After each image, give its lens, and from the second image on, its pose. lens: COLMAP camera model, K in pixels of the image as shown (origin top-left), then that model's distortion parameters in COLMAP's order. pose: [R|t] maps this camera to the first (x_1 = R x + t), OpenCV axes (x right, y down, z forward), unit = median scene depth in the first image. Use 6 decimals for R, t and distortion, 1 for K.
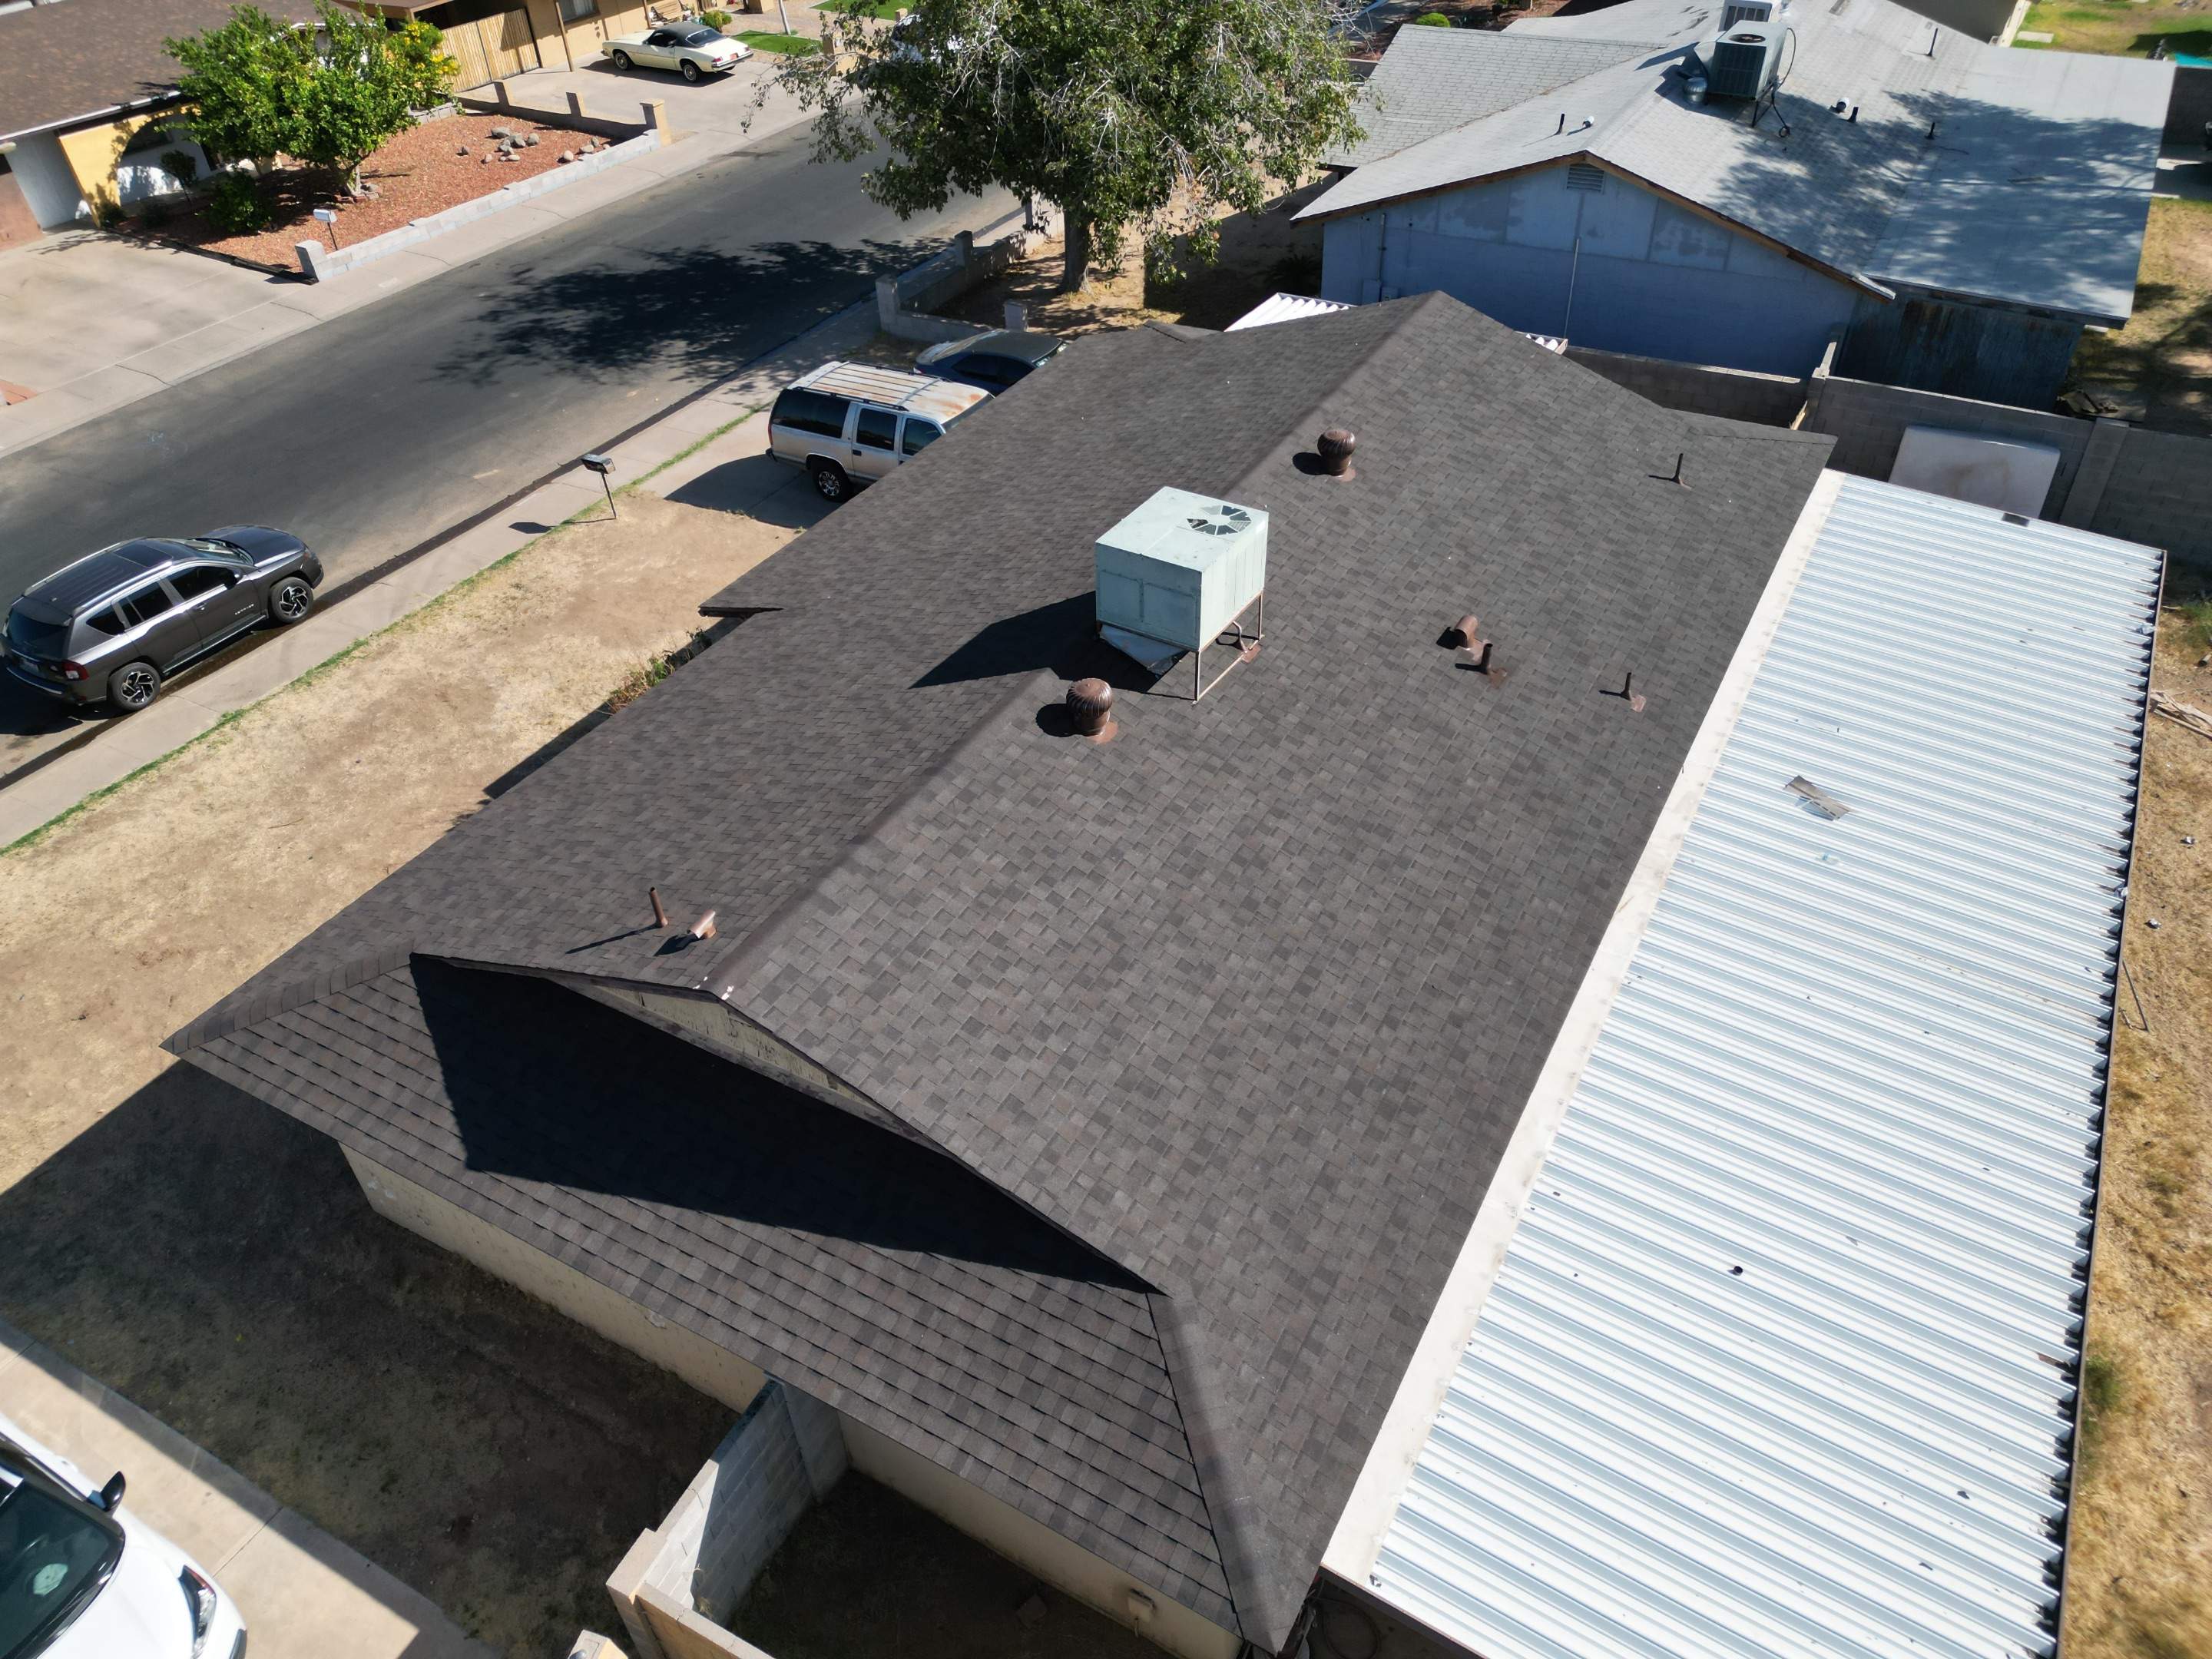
lens RADIAL K [[1532.5, 0, 1102.6], [0, 1532.5, 829.4], [0, 0, 1]] dist [0.079242, -0.073592]
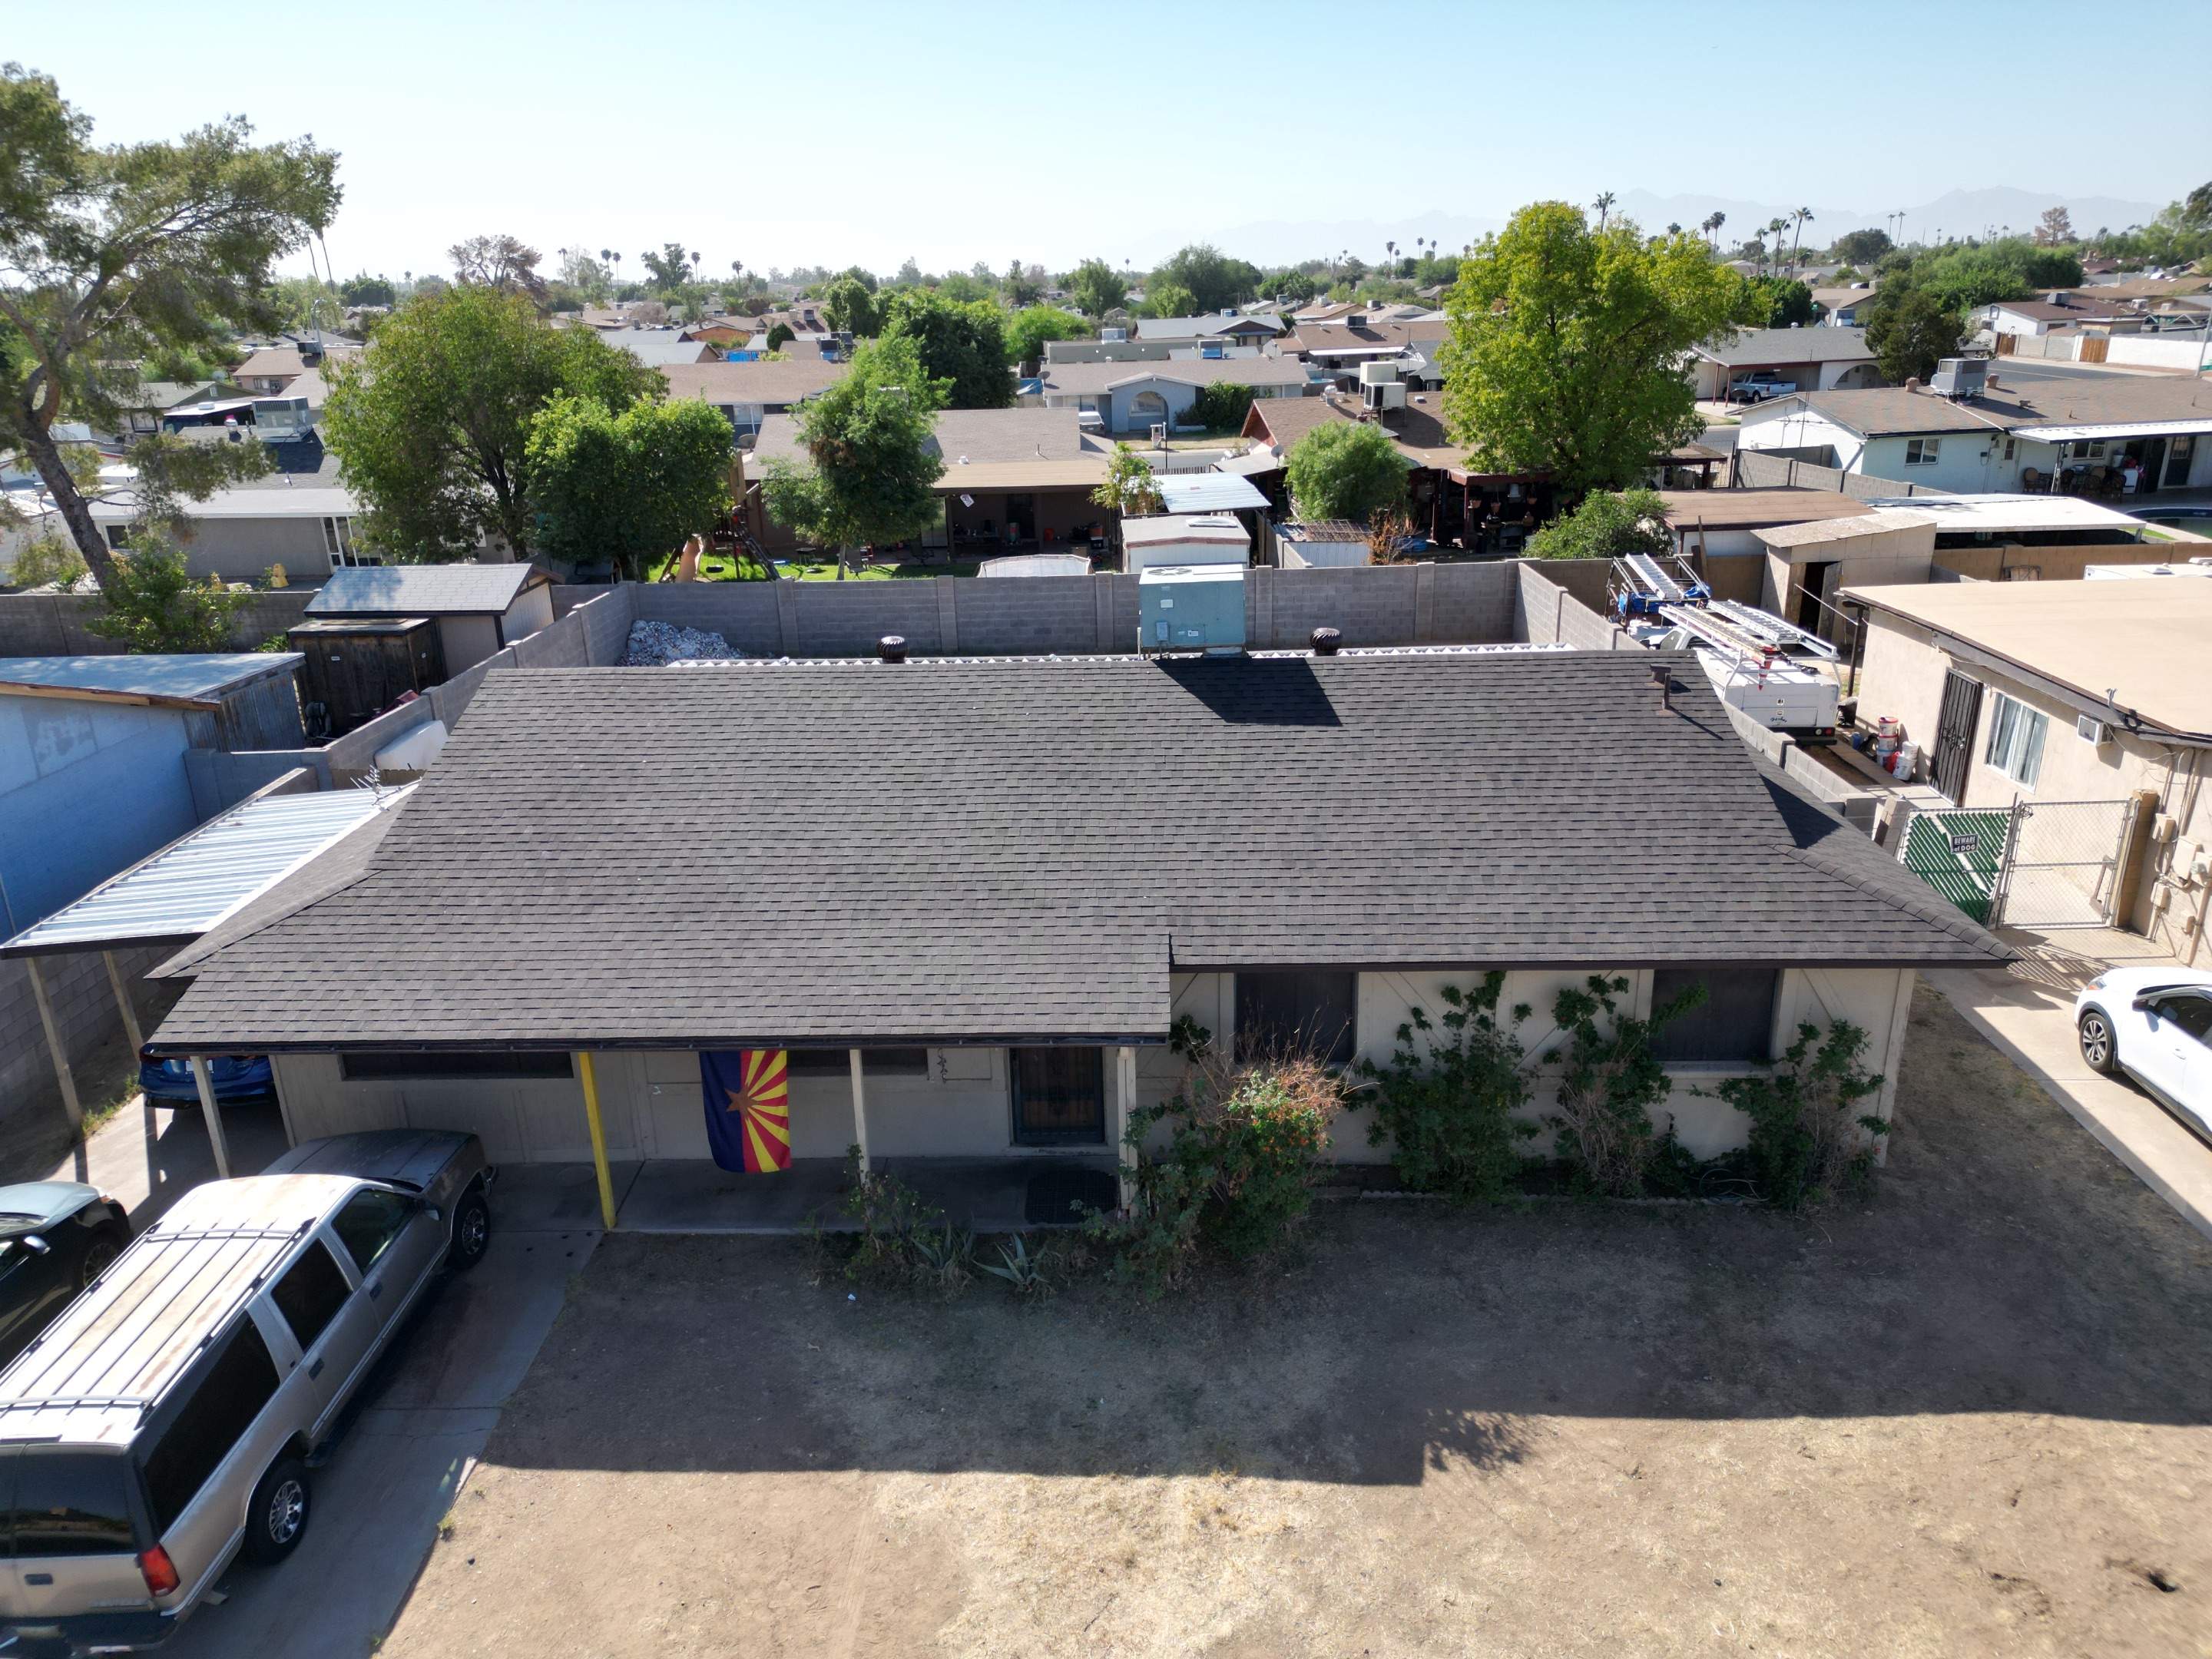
lens RADIAL K [[1532.5, 0, 1102.6], [0, 1532.5, 829.4], [0, 0, 1]] dist [0.079242, -0.073592]
pose [[-0.460114, -0.257265, 0.849770, -0.747481], [0.593736, 0.622455, 0.509929, -0.529868], [-0.660131, 0.739165, -0.133653, 0.928706]]
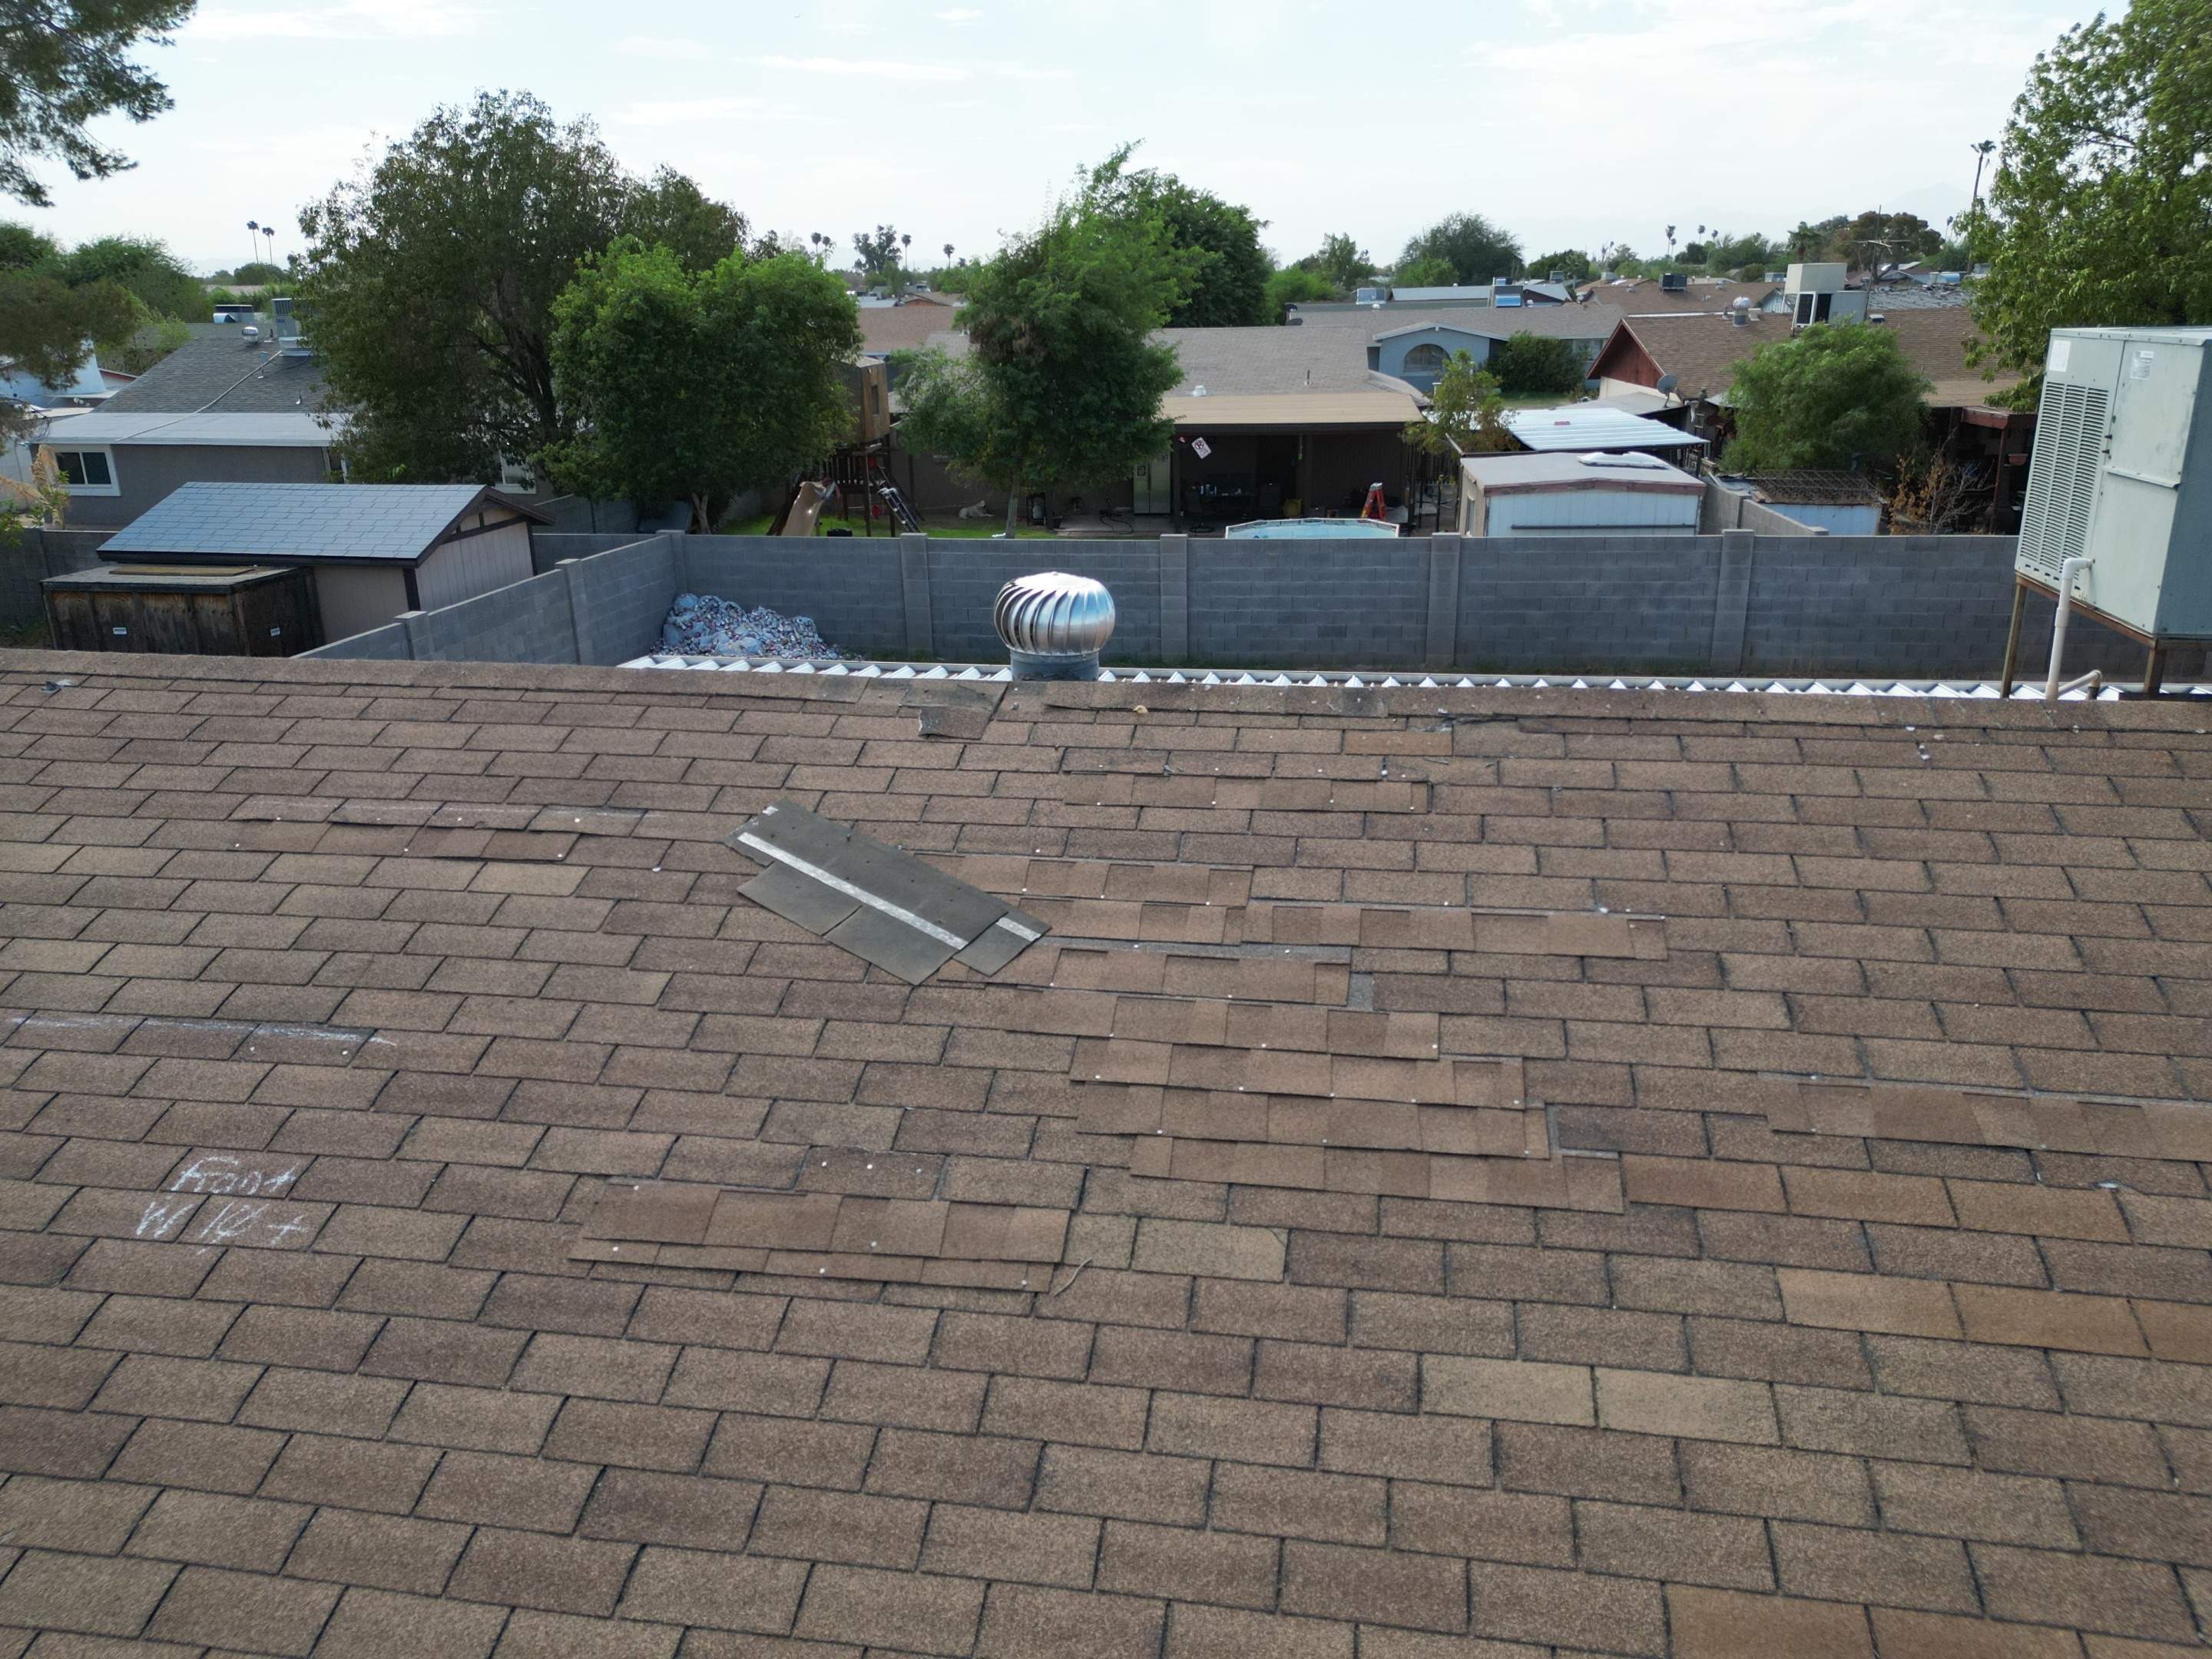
lens RADIAL K [[1626.6, 0, 1100.8], [0, 1626.6, 839.2], [0, 0, 1]] dist [0.094251, -0.096155]
pose [[-0.338413, -0.267903, 0.902056, -0.127778], [0.617693, 0.659929, 0.427725, -0.286907], [-0.709882, 0.701941, -0.057847, 0.842883]]
